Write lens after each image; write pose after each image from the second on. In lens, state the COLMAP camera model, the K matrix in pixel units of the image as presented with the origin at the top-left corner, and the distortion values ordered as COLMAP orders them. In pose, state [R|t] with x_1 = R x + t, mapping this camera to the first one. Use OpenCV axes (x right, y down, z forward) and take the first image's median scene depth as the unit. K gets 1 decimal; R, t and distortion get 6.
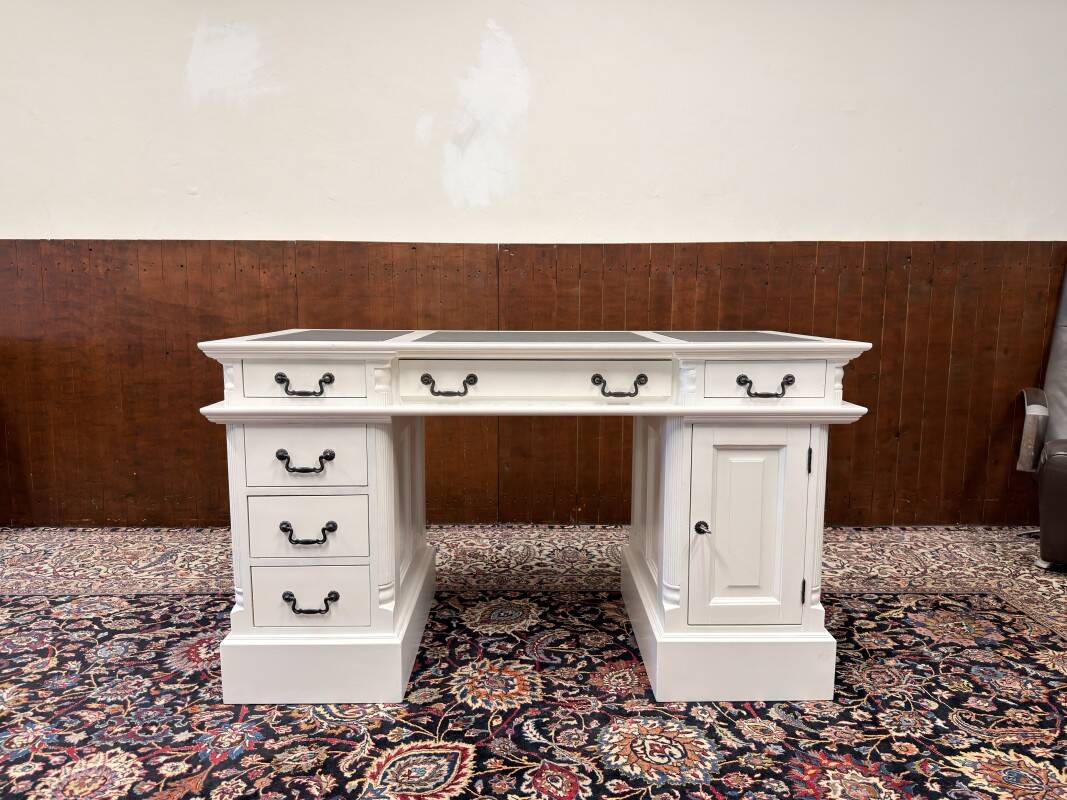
lens RADIAL K [[751.1, 0, 537.0], [0, 751.1, 399.3], [0, 0, 1]] dist [0.046613, -0.062639]
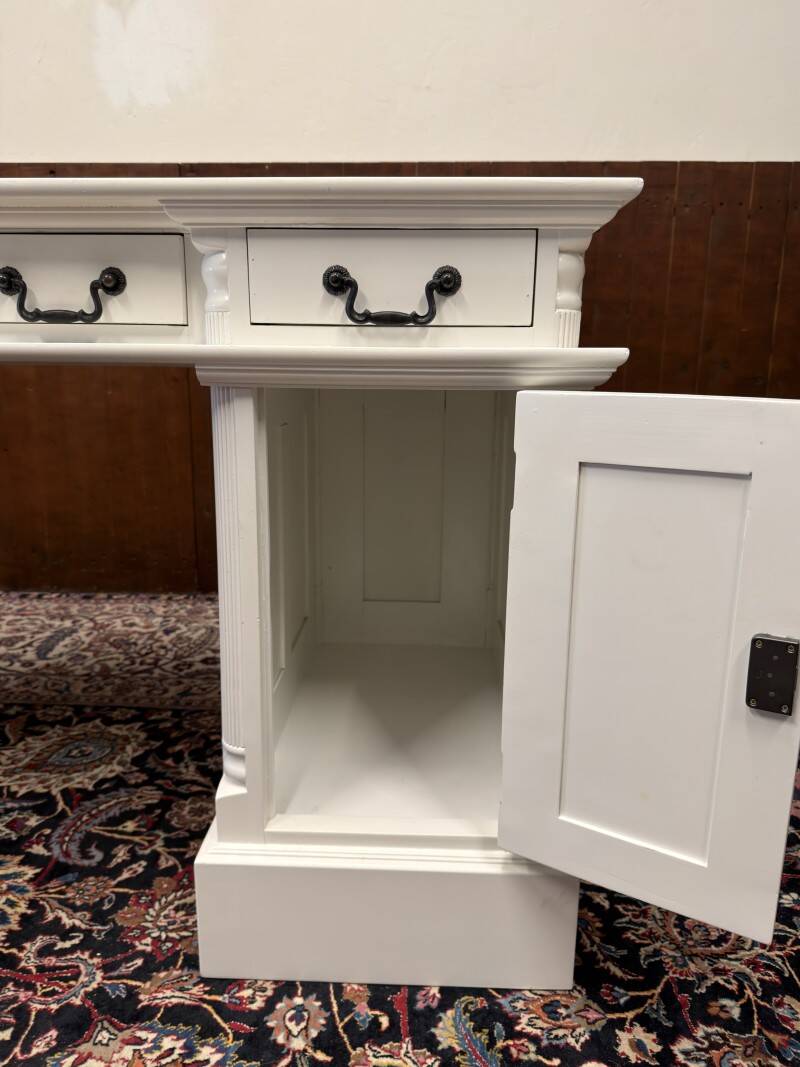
lens RADIAL K [[781.6, 0, 386.5], [0, 781.6, 529.1], [0, 0, 1]] dist [-0.008432, -0.004304]
pose [[0.998431, 0.016367, -0.053541, 0.279642], [-0.011361, 0.995648, 0.092502, 0.065527], [0.054822, -0.091748, 0.994272, 0.524145]]
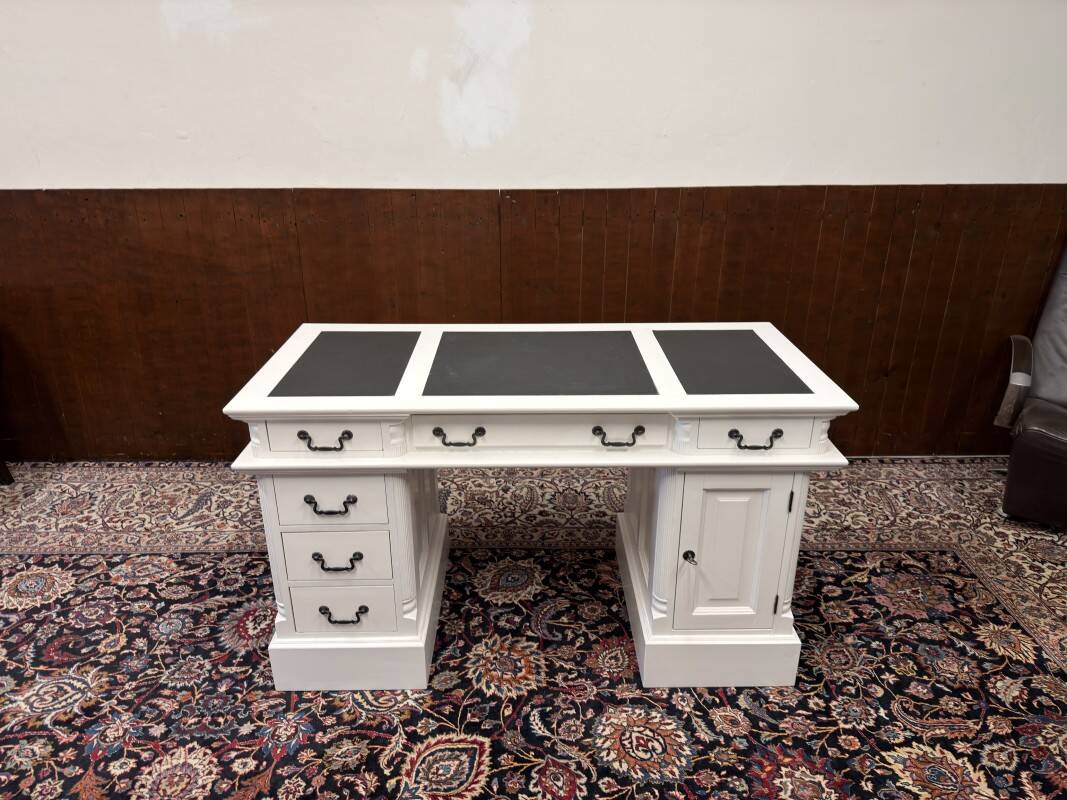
lens RADIAL K [[742.0, 0, 530.3], [0, 742.0, 399.0], [0, 0, 1]] dist [0.063477, -0.100868]
pose [[0.999961, -0.001819, -0.008591, -0.006266], [0.003954, 0.966806, 0.255480, -0.320075], [0.007841, -0.255505, 0.966776, -0.009065]]
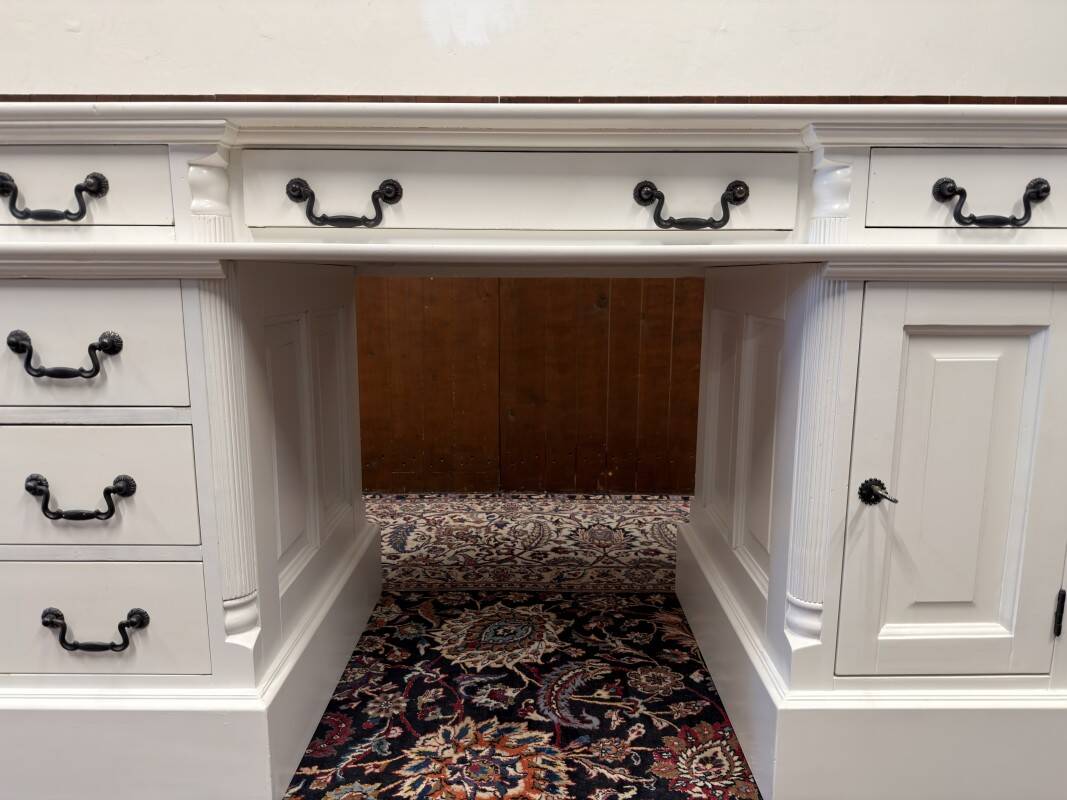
lens RADIAL K [[746.2, 0, 536.2], [0, 746.2, 397.9], [0, 0, 1]] dist [0.077209, -0.122908]
pose [[0.999879, 0.000109, -0.015538, -0.007830], [0.000355, 0.999554, 0.029869, 0.087873], [0.015535, -0.029871, 0.999433, 0.467488]]
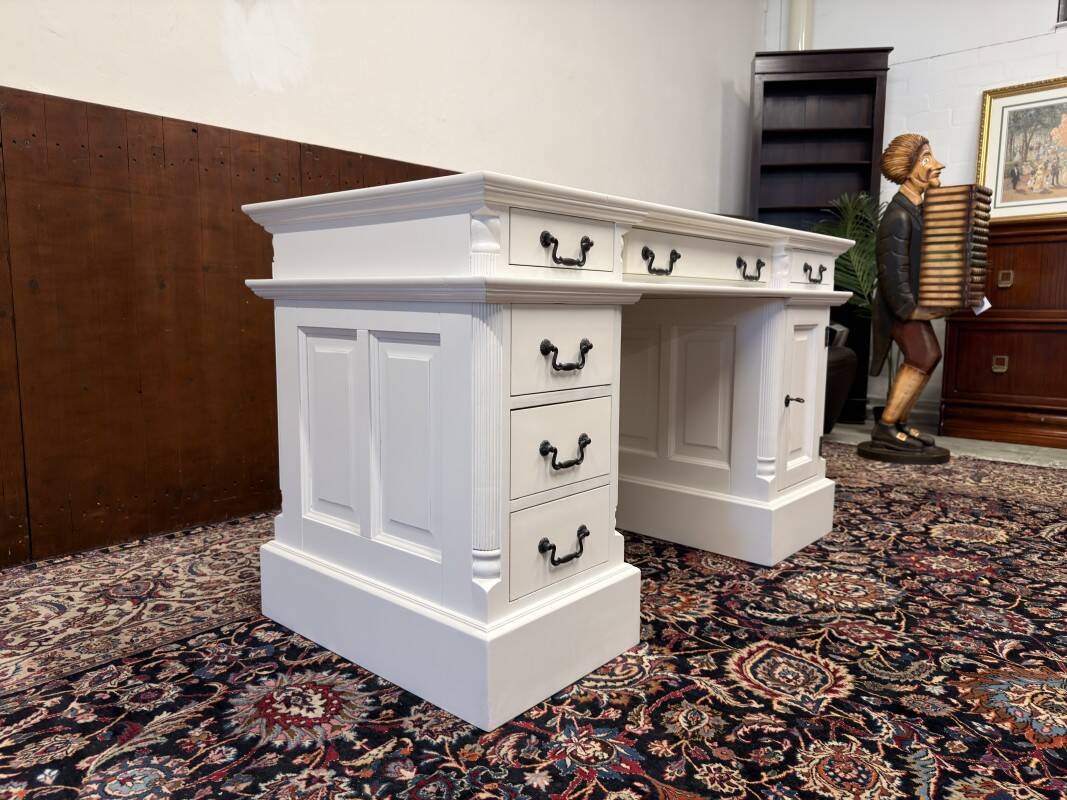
lens RADIAL K [[750.6, 0, 533.5], [0, 750.6, 400.0], [0, 0, 1]] dist [0.000639, -0.002812]
pose [[0.678408, -0.089047, 0.729269, -0.803324], [0.092019, 0.995110, 0.035906, 0.090576], [-0.728900, 0.042748, 0.683284, 0.491133]]
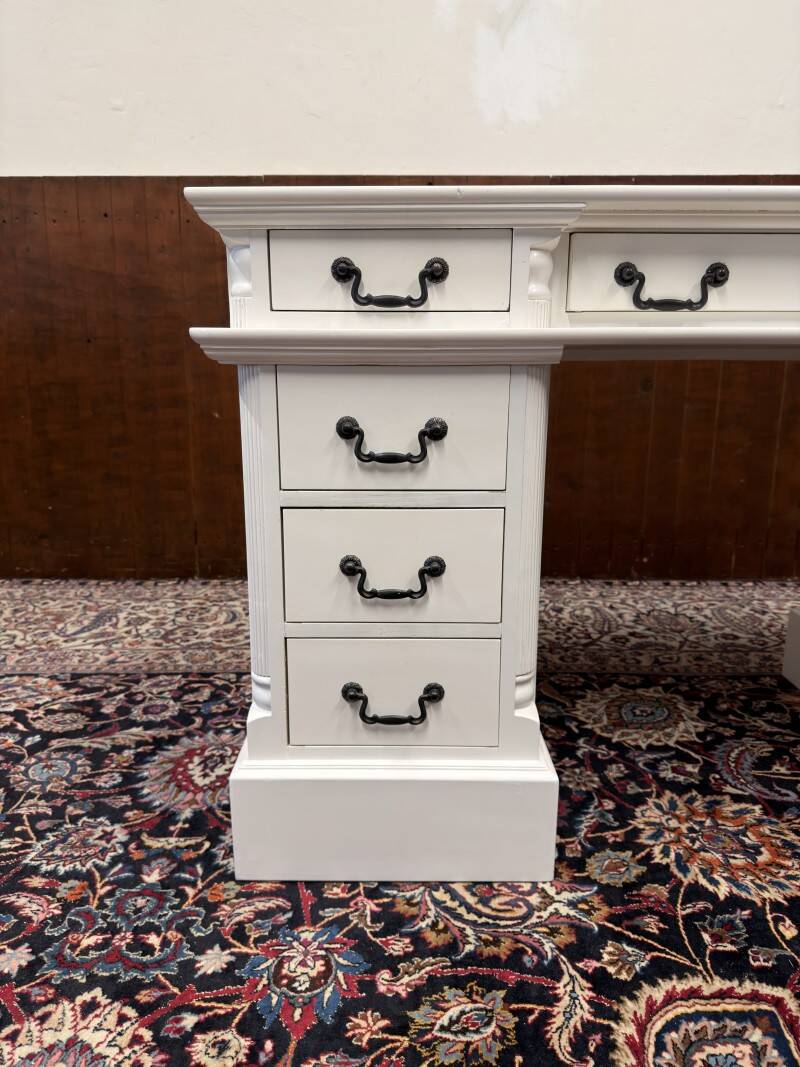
lens RADIAL K [[756.7, 0, 401.2], [0, 756.7, 528.1], [0, 0, 1]] dist [0.020794, -0.041688]
pose [[0.999780, 0.003231, -0.020704, -0.290630], [-0.001423, 0.996226, 0.086789, 0.089839], [0.020906, -0.086740, 0.996012, 0.448357]]
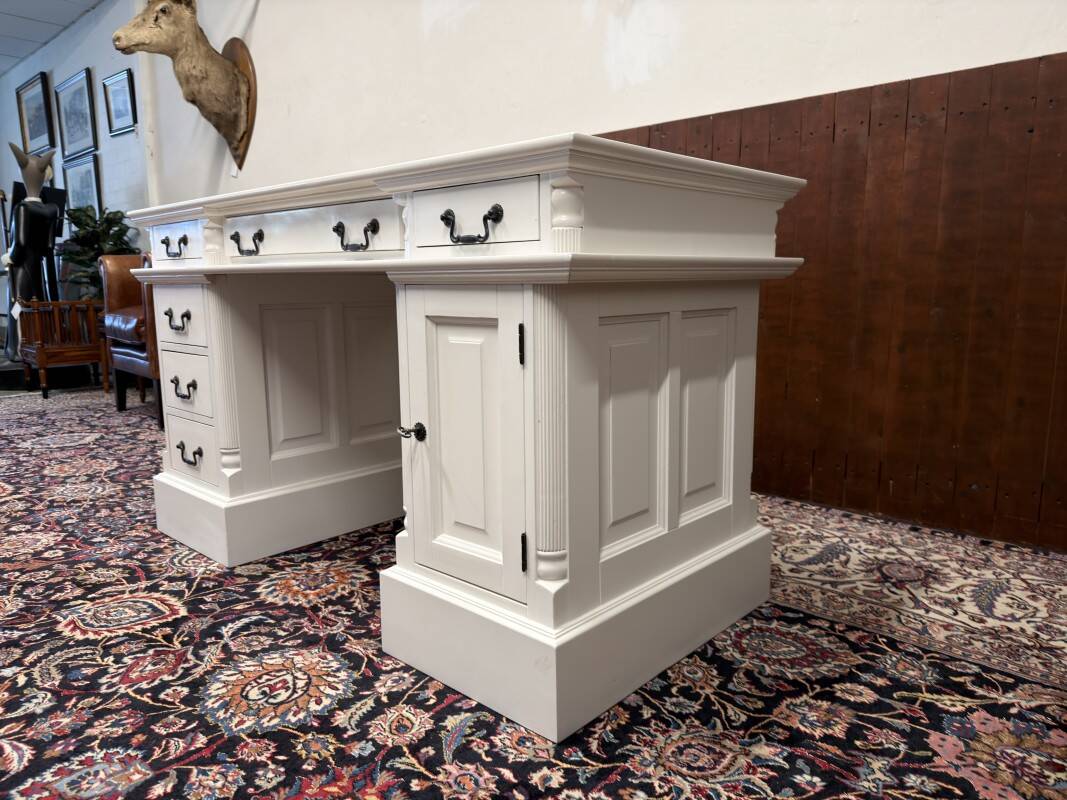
lens RADIAL K [[750.6, 0, 533.5], [0, 750.6, 400.0], [0, 0, 1]] dist [0.000639, -0.002812]
pose [[0.724427, 0.099205, -0.682176, 0.742663], [-0.079156, 0.995016, 0.060641, 0.083678], [0.684792, 0.010068, 0.728669, 0.528565]]
